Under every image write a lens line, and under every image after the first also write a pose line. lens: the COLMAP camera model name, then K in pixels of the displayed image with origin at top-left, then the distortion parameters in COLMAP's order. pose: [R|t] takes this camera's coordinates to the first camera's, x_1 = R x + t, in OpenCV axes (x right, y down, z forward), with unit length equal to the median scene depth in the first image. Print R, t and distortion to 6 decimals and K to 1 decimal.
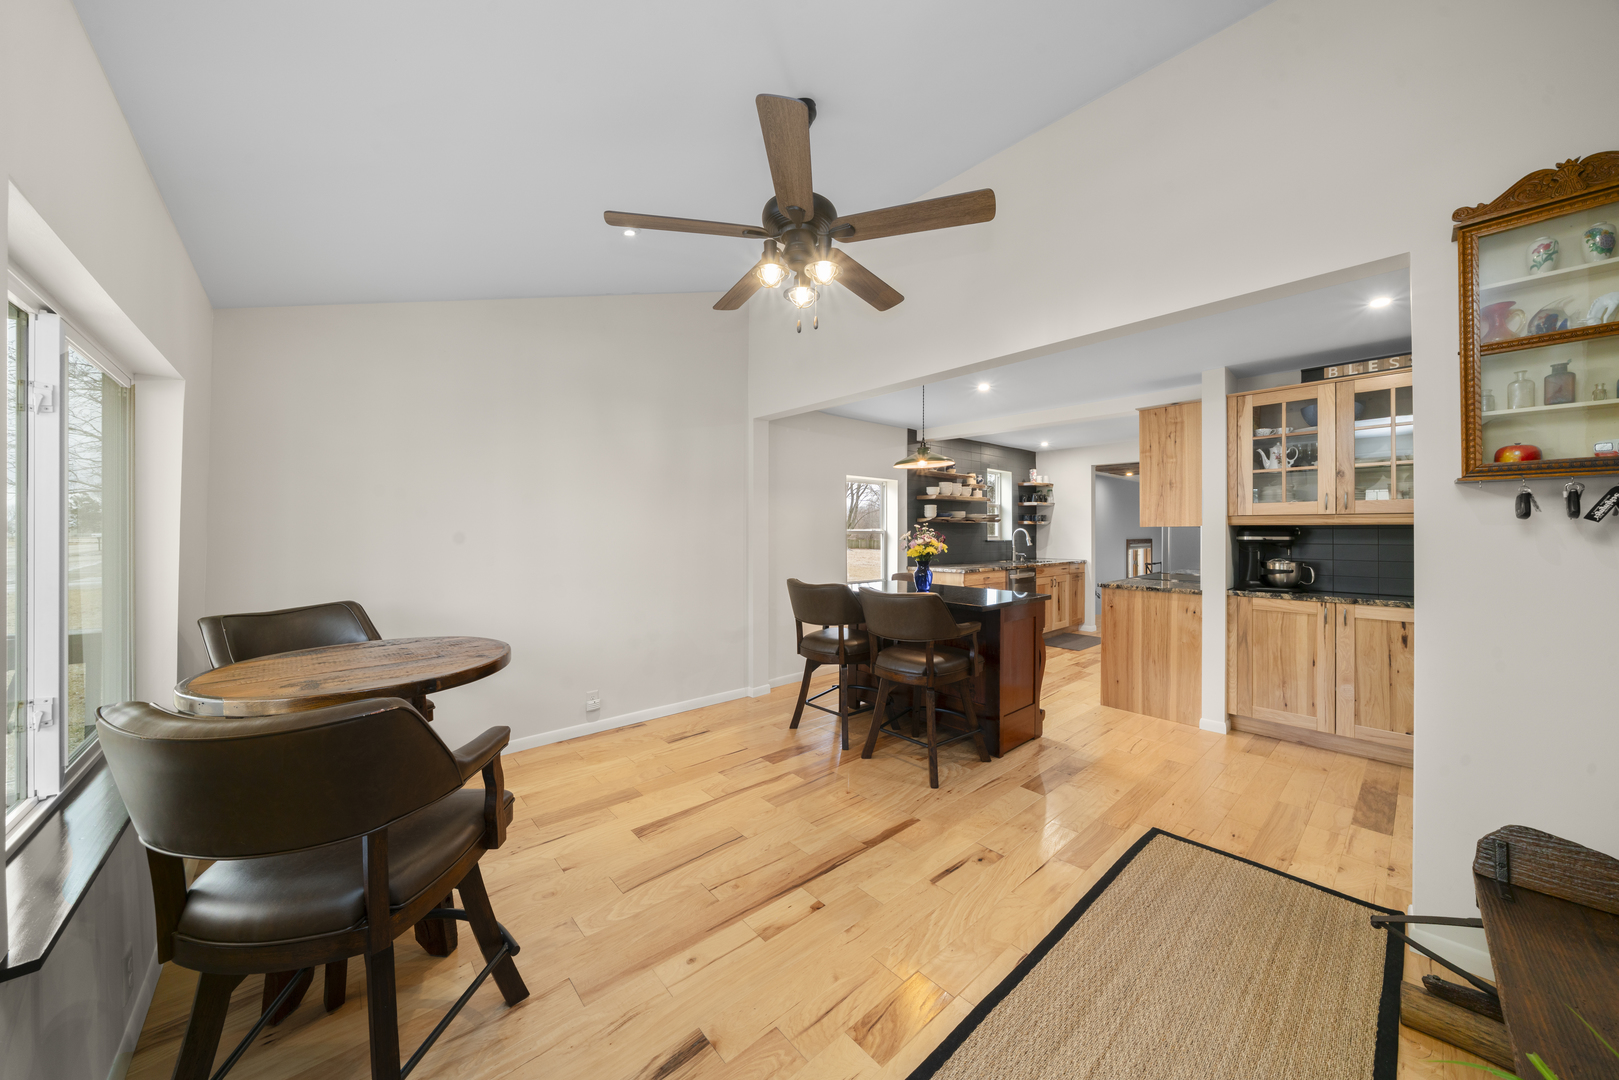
lens RADIAL K [[551.5, 0, 796.6], [0, 551.5, 531.6], [0, 0, 1]] dist [-0.002999, 0.000070]
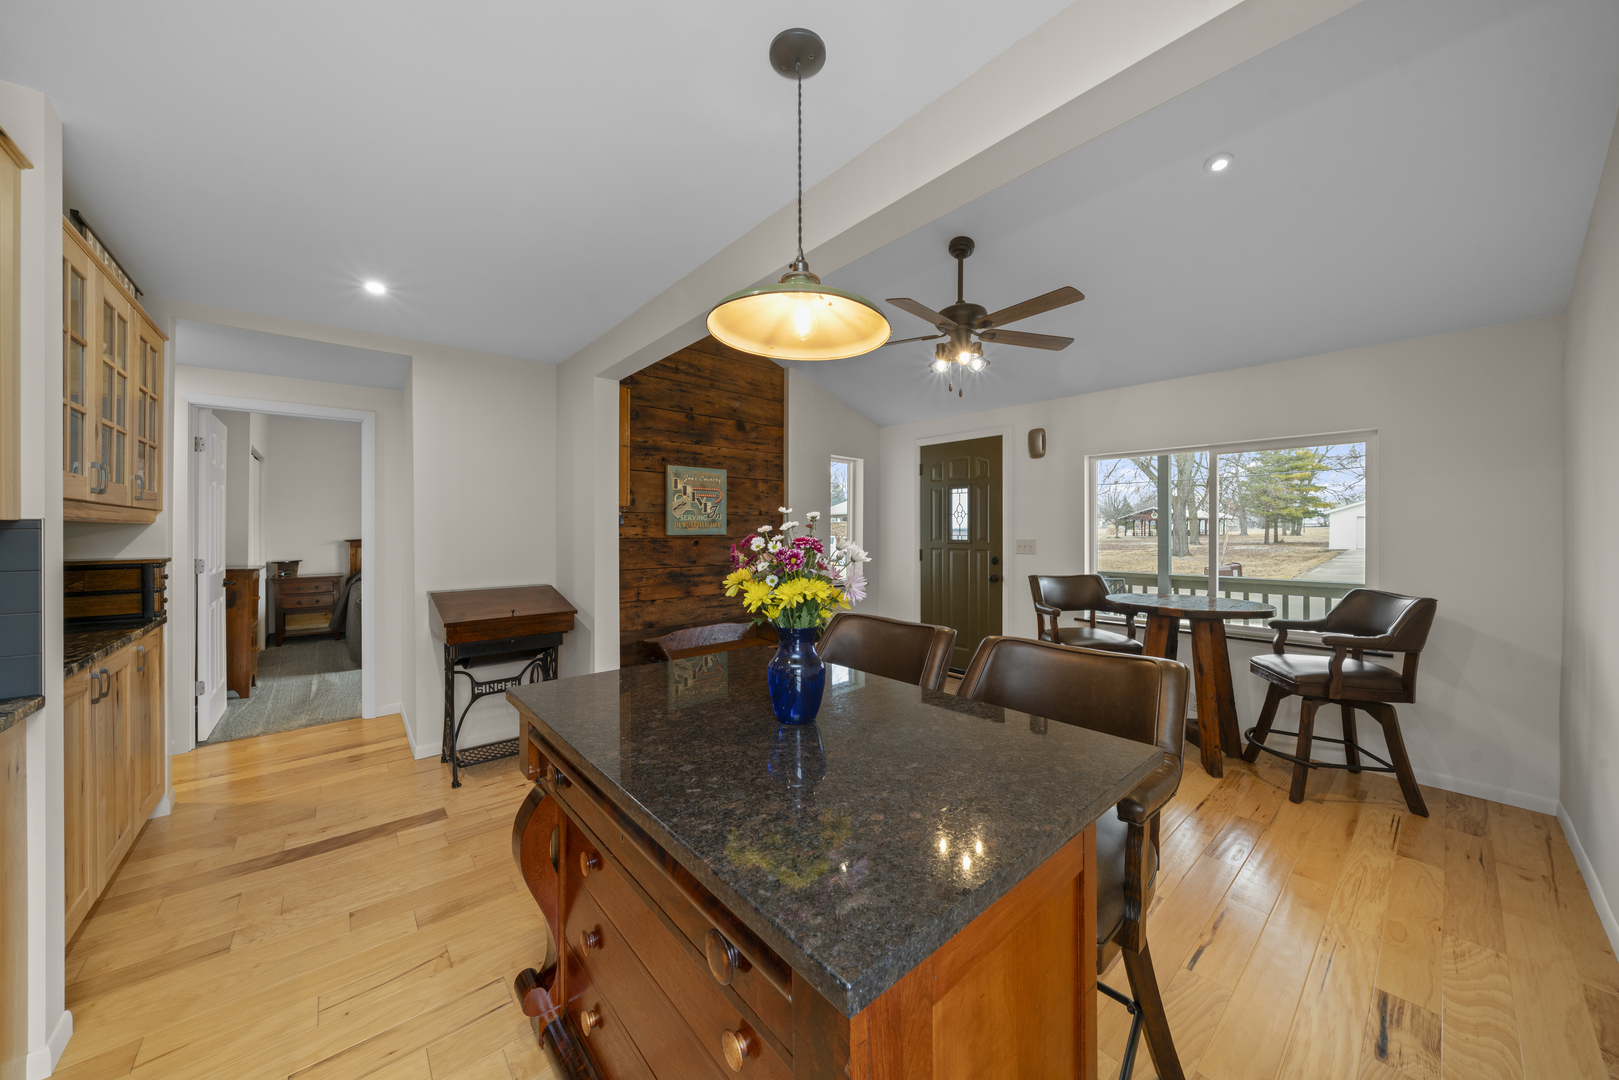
lens RADIAL K [[551.5, 0, 802.4], [0, 551.5, 530.9], [0, 0, 1]] dist [-0.002999, 0.000070]
pose [[-0.999980, 0.003403, 0.005318, 0.297361], [0.003416, 0.999992, 0.002281, -0.002245], [-0.005310, 0.002299, -0.999983, 1.765555]]
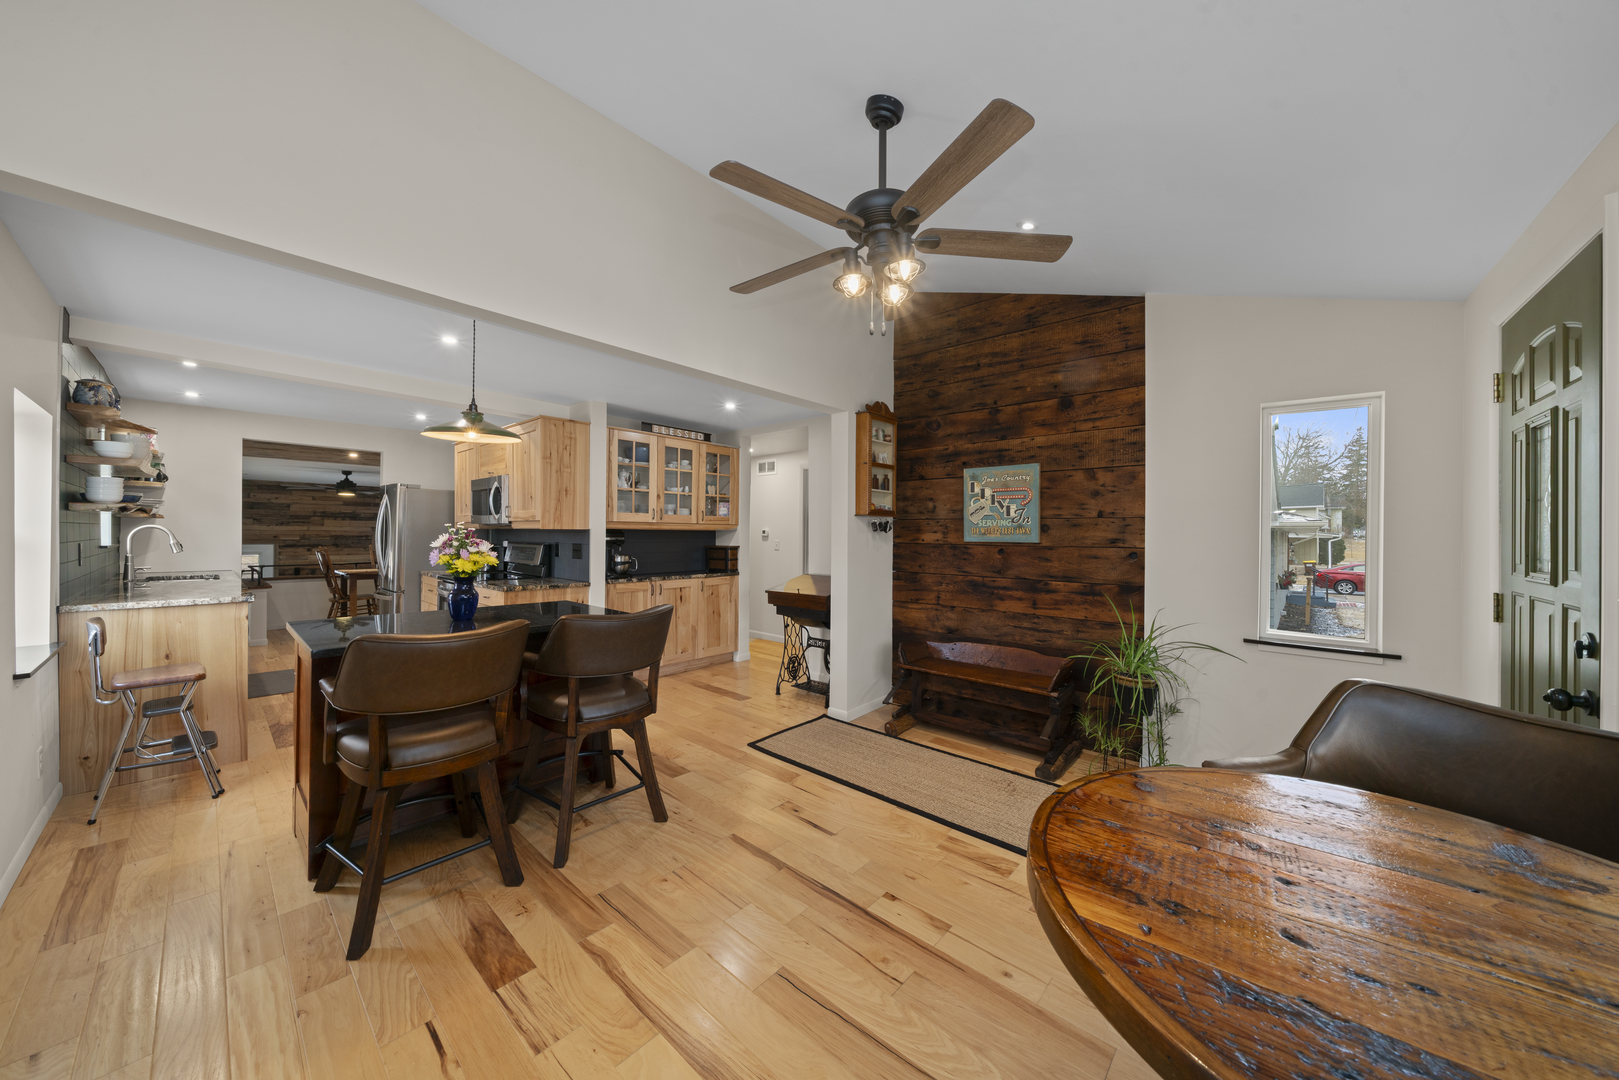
lens RADIAL K [[551.5, 0, 808.9], [0, 551.5, 535.4], [0, 0, 1]] dist [-0.002999, 0.000070]
pose [[-0.135667, -0.003423, 0.990749, -0.673113], [-0.008683, 0.999960, 0.002266, -0.004458], [-0.990716, -0.008295, -0.135691, 0.898120]]
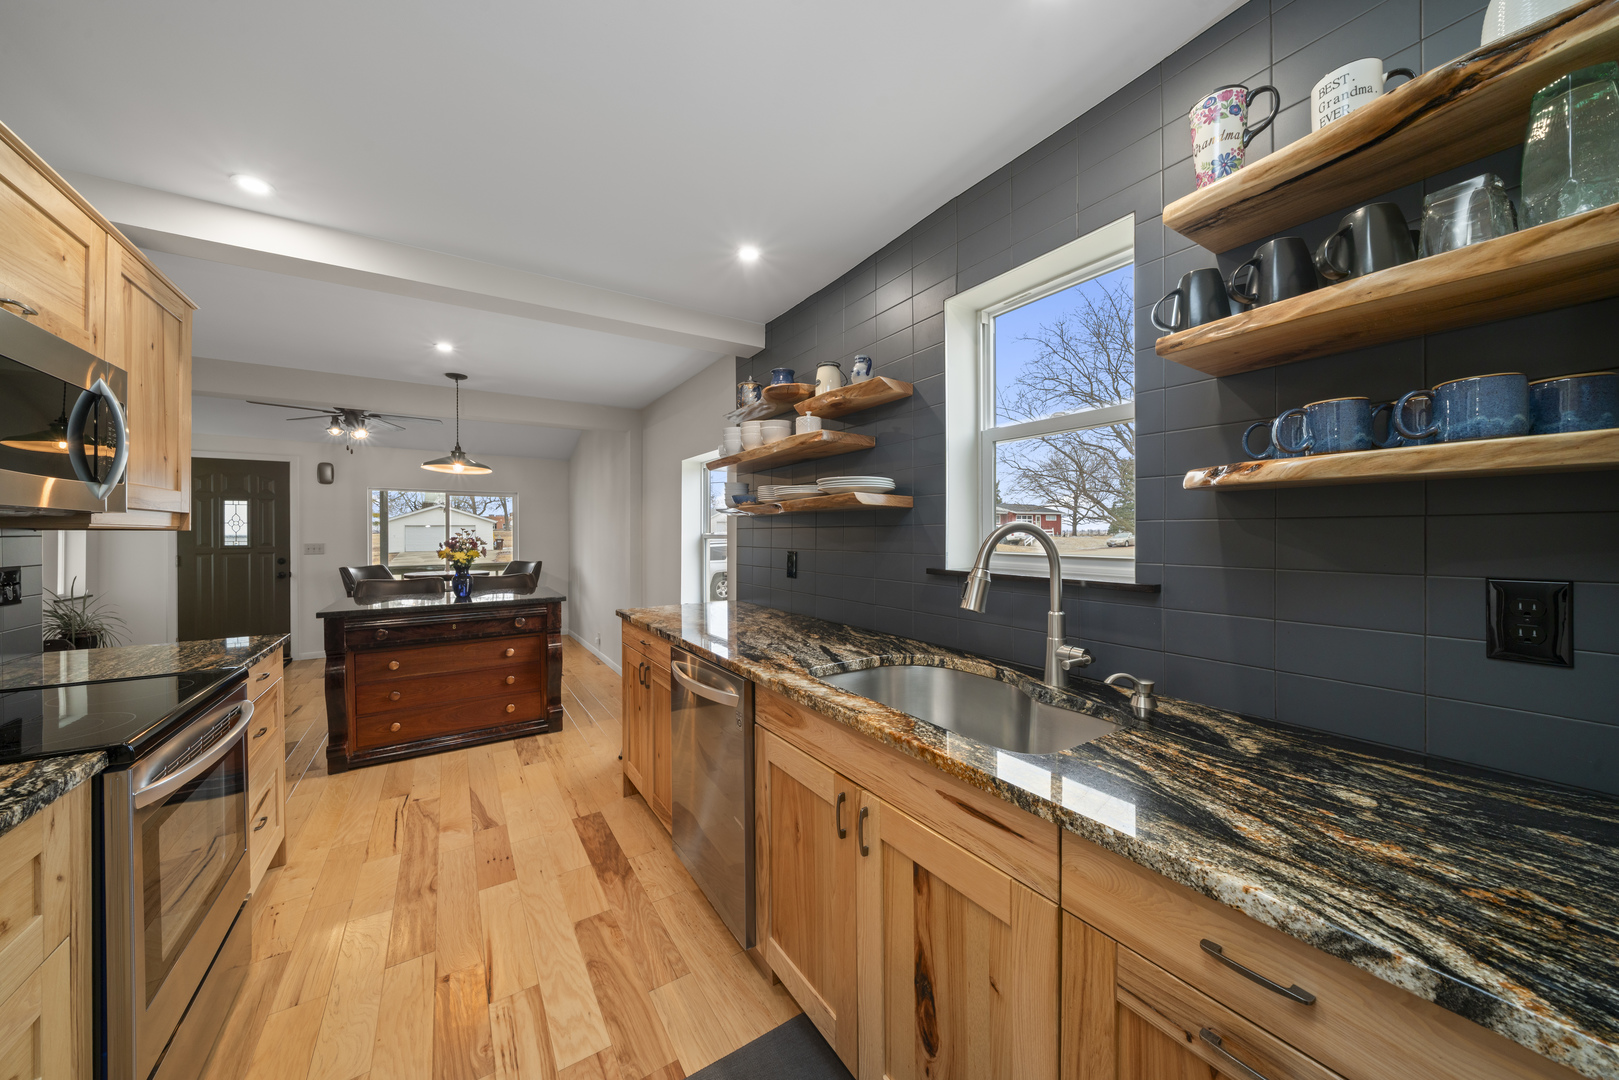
lens RADIAL K [[551.5, 0, 806.0], [0, 551.5, 538.0], [0, 0, 1]] dist [-0.002999, 0.000070]
pose [[-0.164081, 0.001605, -0.986446, 1.443292], [0.006780, 0.999977, 0.000499, 0.018462], [0.986424, -0.006606, -0.164088, 2.393459]]
